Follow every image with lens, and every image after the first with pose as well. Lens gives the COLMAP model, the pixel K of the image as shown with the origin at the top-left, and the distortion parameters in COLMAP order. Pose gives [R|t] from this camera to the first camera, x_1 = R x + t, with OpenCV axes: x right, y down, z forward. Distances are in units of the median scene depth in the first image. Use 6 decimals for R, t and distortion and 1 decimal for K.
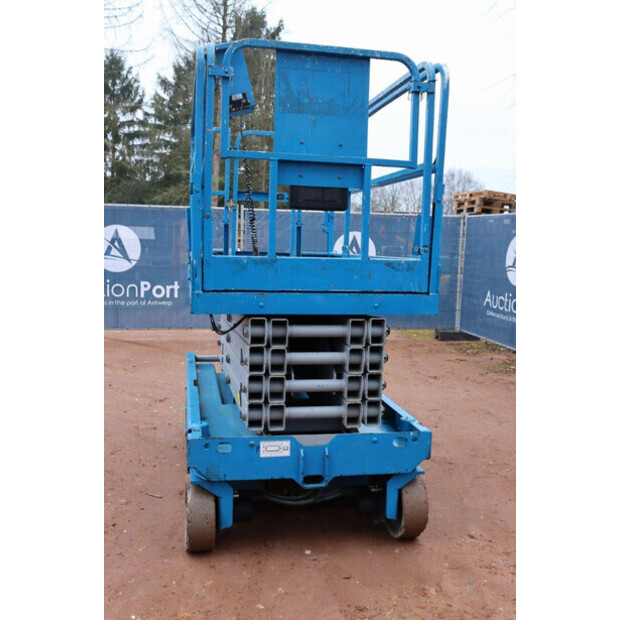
lens RADIAL K [[637.3, 0, 310.0], [0, 637.3, 310.0], [0, 0, 1]] dist [-0.058504, 0.036024]
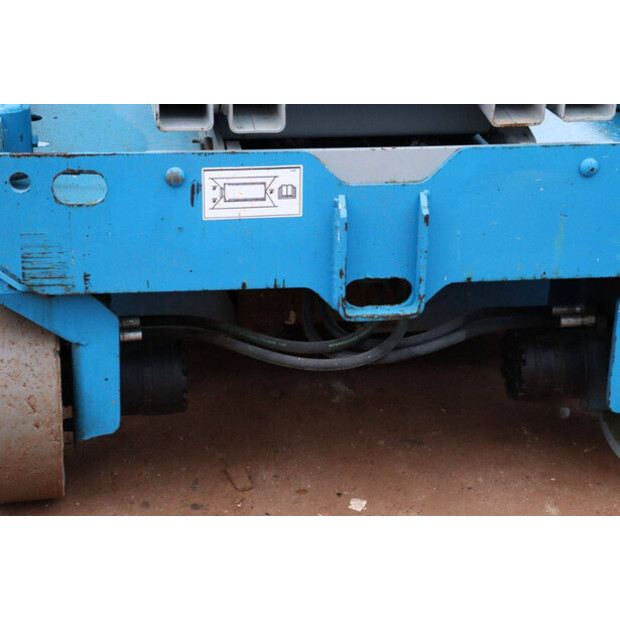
lens RADIAL K [[1445.3, 0, 310.0], [0, 1445.3, 310.0], [0, 0, 1]] dist [0.389013, 0.030563]
pose [[0.999203, 0.015500, -0.036777, -0.001722], [-0.003562, 0.952458, 0.304650, 0.061125], [0.039751, -0.304276, 0.951754, 0.326934]]
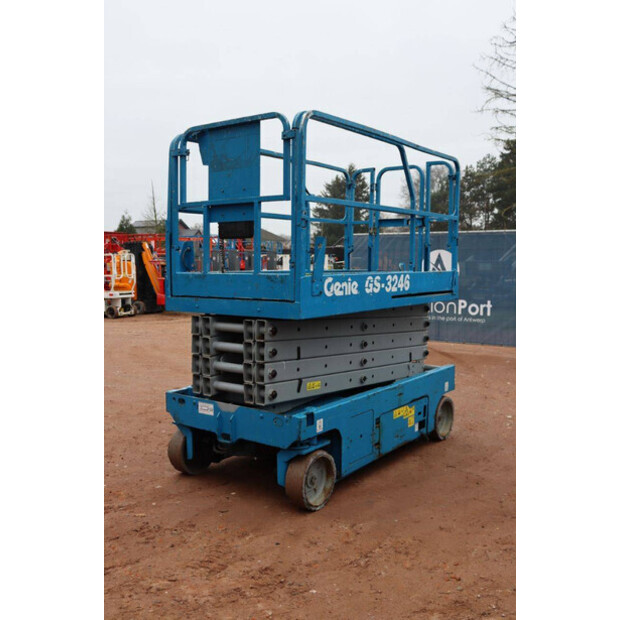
lens RADIAL K [[630.9, 0, 310.0], [0, 630.9, 310.0], [0, 0, 1]] dist [-0.075415, -0.000502]
pose [[0.668882, 0.030727, -0.742733, 1.113172], [-0.058796, 0.998202, -0.011654, 0.002220], [0.741040, 0.051465, 0.669486, 0.222145]]
